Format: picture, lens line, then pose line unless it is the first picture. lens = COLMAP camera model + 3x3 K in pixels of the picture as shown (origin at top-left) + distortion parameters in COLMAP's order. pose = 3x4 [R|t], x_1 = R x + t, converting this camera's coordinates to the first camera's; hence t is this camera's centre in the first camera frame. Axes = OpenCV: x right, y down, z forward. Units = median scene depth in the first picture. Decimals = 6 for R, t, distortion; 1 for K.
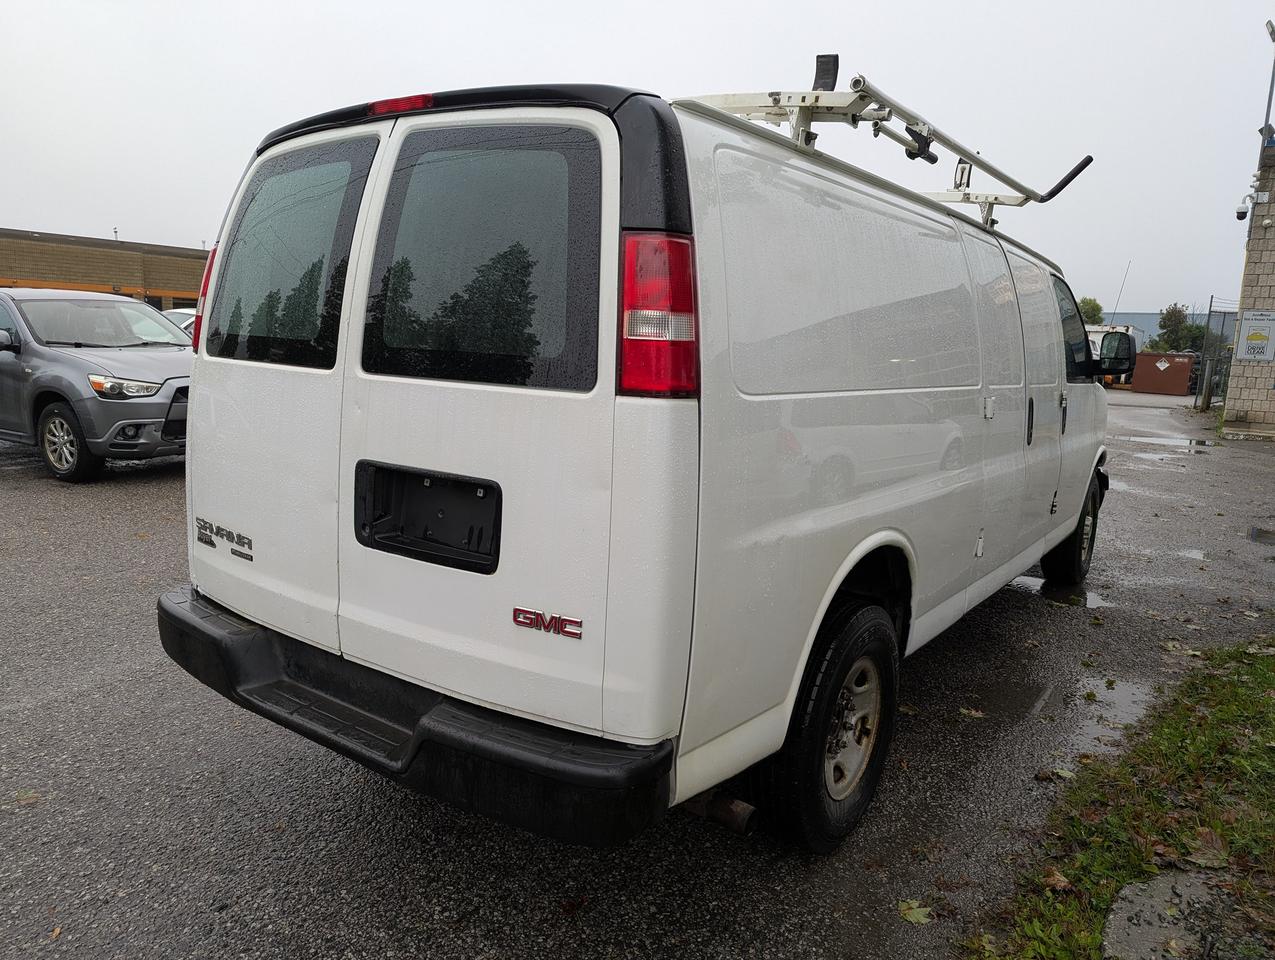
lens RADIAL K [[897.1, 0, 634.5], [0, 897.1, 485.8], [0, 0, 1]] dist [0.008995, 0.001477]
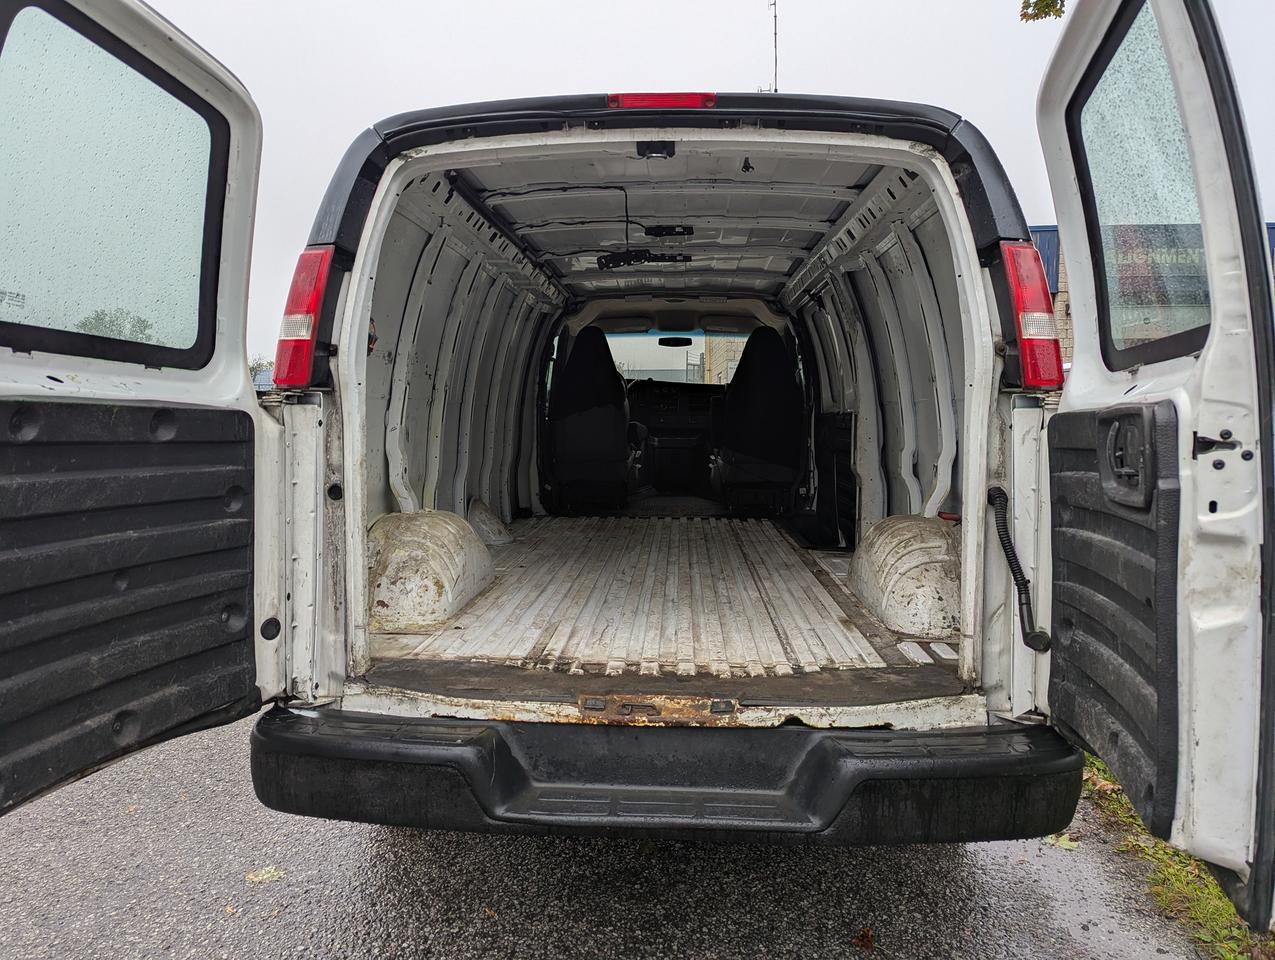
lens RADIAL K [[897.1, 0, 635.0], [0, 897.1, 473.8], [0, 0, 1]] dist [0.008995, 0.001477]
pose [[0.822492, -0.057940, 0.565818, -0.724534], [0.103646, 0.993410, -0.048938, -0.005526], [-0.559254, 0.098895, 0.823077, 0.272536]]
